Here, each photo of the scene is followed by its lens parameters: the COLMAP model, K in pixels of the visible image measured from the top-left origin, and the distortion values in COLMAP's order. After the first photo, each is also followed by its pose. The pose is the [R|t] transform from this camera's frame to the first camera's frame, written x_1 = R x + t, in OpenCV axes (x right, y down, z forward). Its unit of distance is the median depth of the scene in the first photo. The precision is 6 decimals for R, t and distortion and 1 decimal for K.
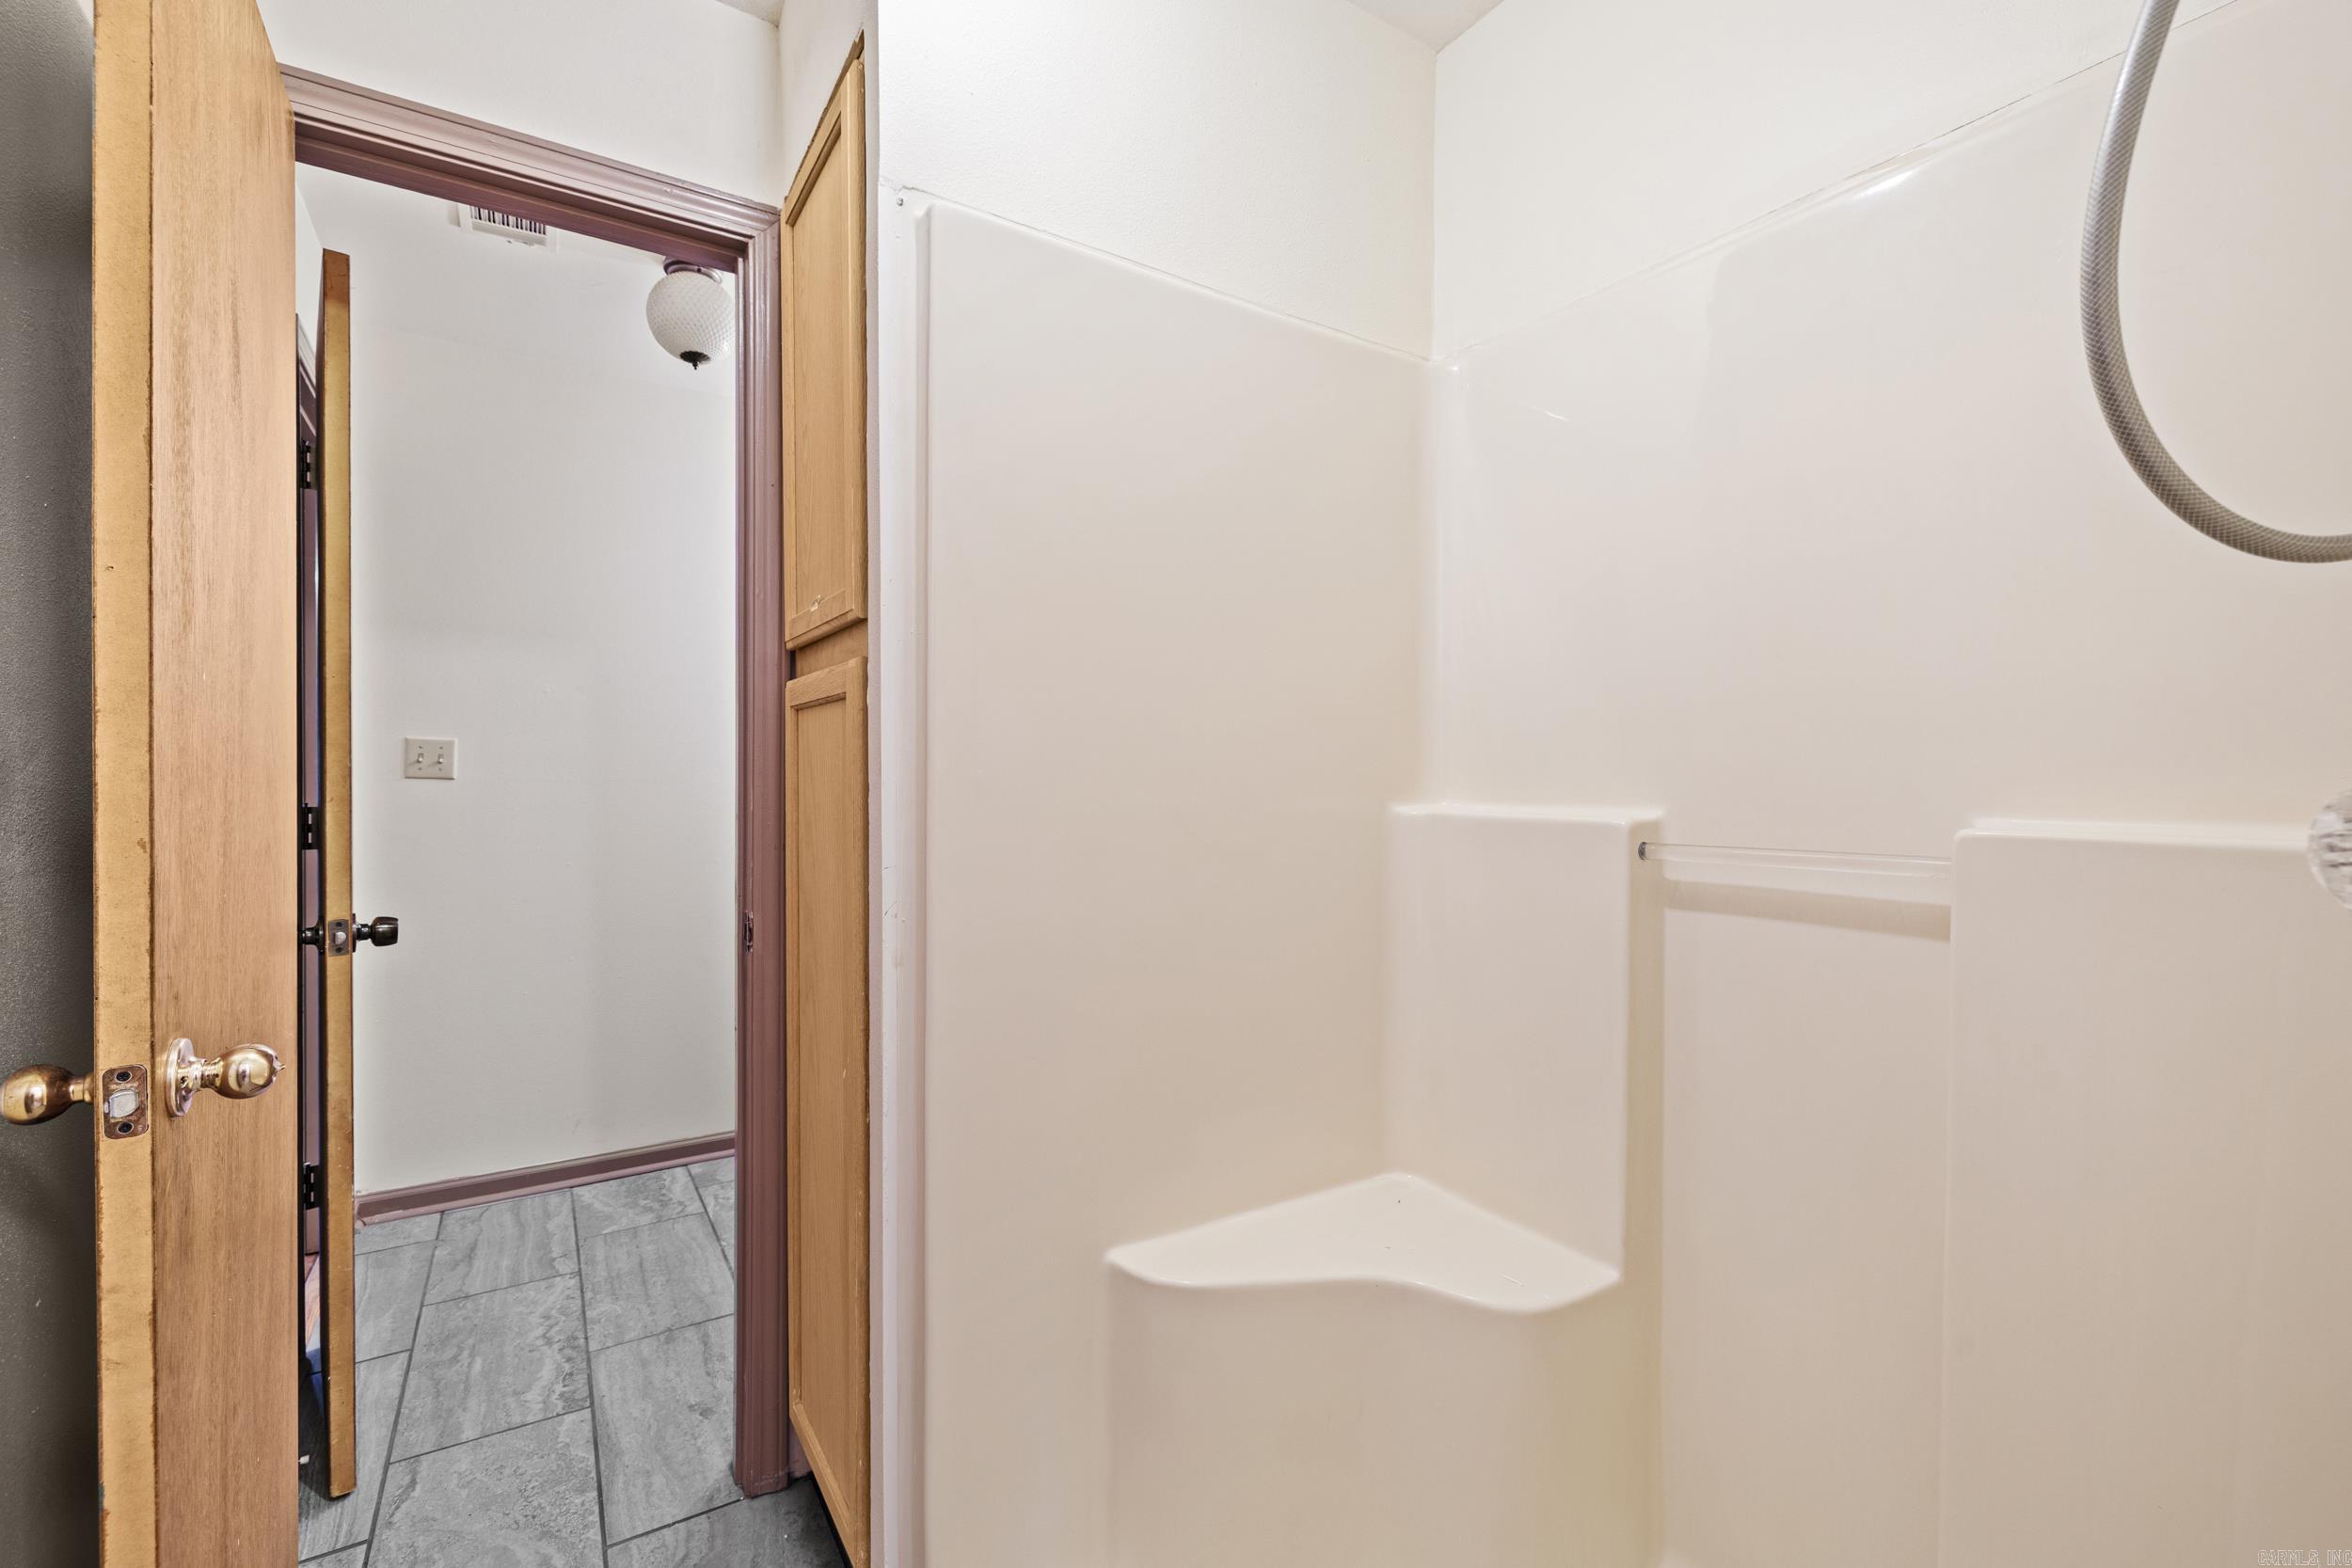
lens RADIAL K [[1000.1, 0, 1173.3], [0, 1000.1, 783.0], [0, 0, 1]] dist [-0.001092, -0.000376]
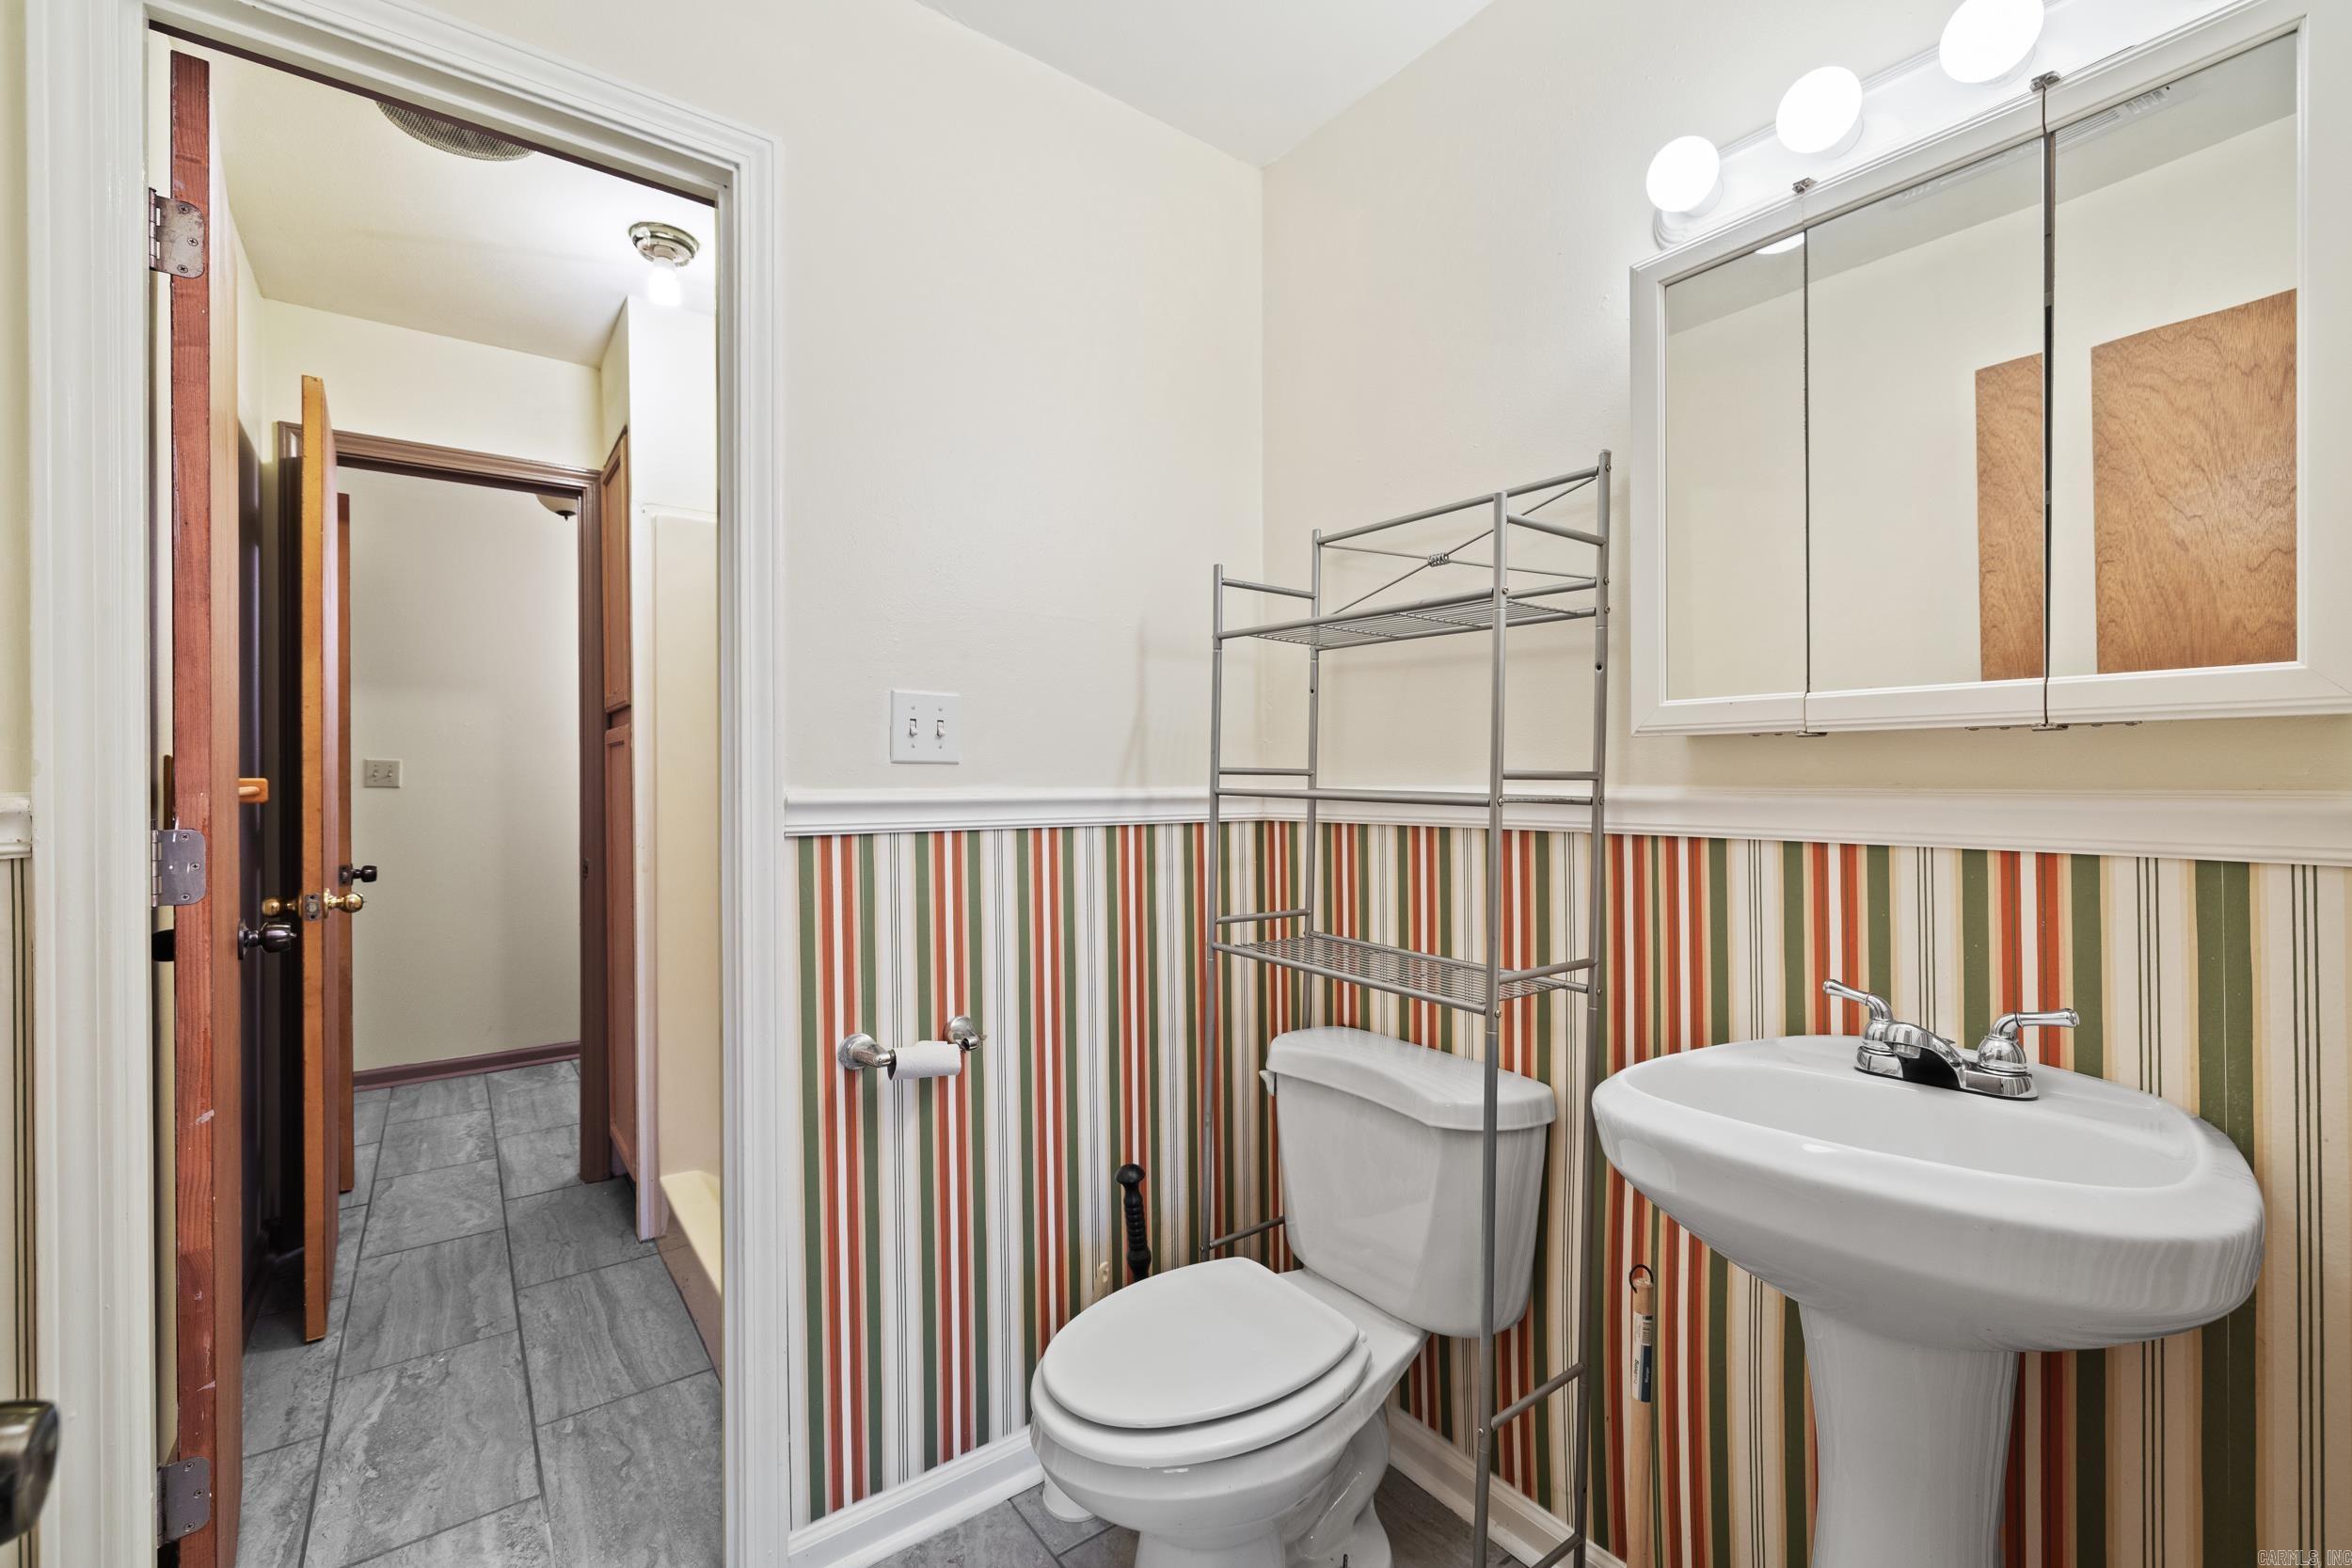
lens RADIAL K [[994.3, 0, 1168.6], [0, 994.3, 774.3], [0, 0, 1]] dist [0.001185, -0.000272]
pose [[0.998246, -0.003108, 0.059125, 0.471916], [0.003210, 0.999994, -0.001631, -0.013224], [-0.059120, 0.001817, 0.998249, -0.777644]]
